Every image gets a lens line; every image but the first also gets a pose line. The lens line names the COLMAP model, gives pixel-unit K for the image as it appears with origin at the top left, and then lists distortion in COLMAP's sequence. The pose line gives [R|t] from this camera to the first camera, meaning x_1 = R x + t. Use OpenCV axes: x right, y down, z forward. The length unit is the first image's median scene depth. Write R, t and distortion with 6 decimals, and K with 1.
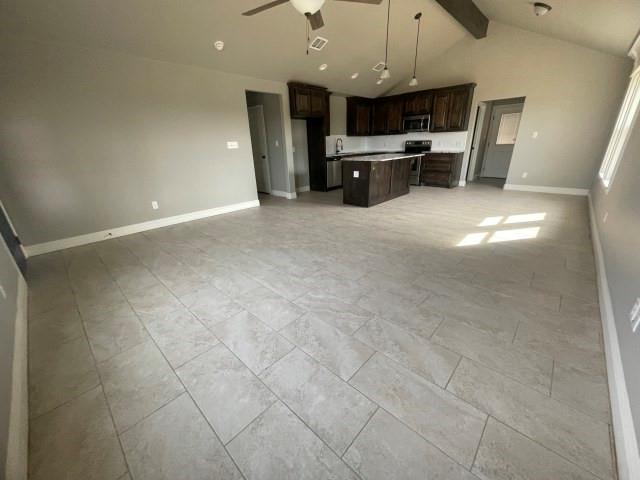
lens RADIAL K [[258.9, 0, 320.9], [0, 258.9, 241.1], [0, 0, 1]] dist [-0.003123, 0.000253]
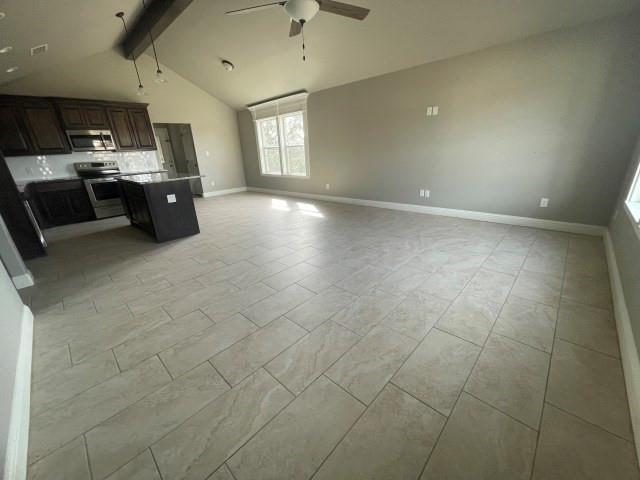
lens RADIAL K [[258.9, 0, 314.8], [0, 258.9, 237.9], [0, 0, 1]] dist [-0.003123, 0.000253]
pose [[0.023484, -0.299263, 0.953882, -0.572717], [0.404119, 0.875557, 0.264741, -0.175516], [-0.914405, 0.379264, 0.141499, 0.512283]]
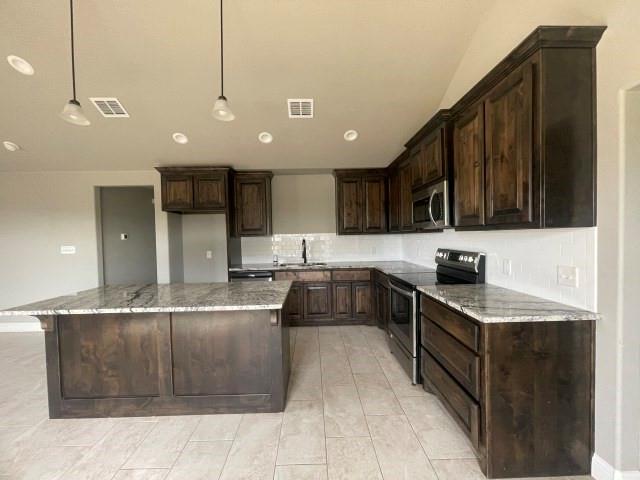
lens RADIAL K [[258.9, 0, 319.1], [0, 258.9, 243.1], [0, 0, 1]] dist [-0.003123, 0.000253]
pose [[0.688432, 0.037563, -0.724327, 0.695661], [-0.259540, 0.945289, -0.197656, -0.384082], [0.677274, 0.324064, 0.660517, 0.874185]]
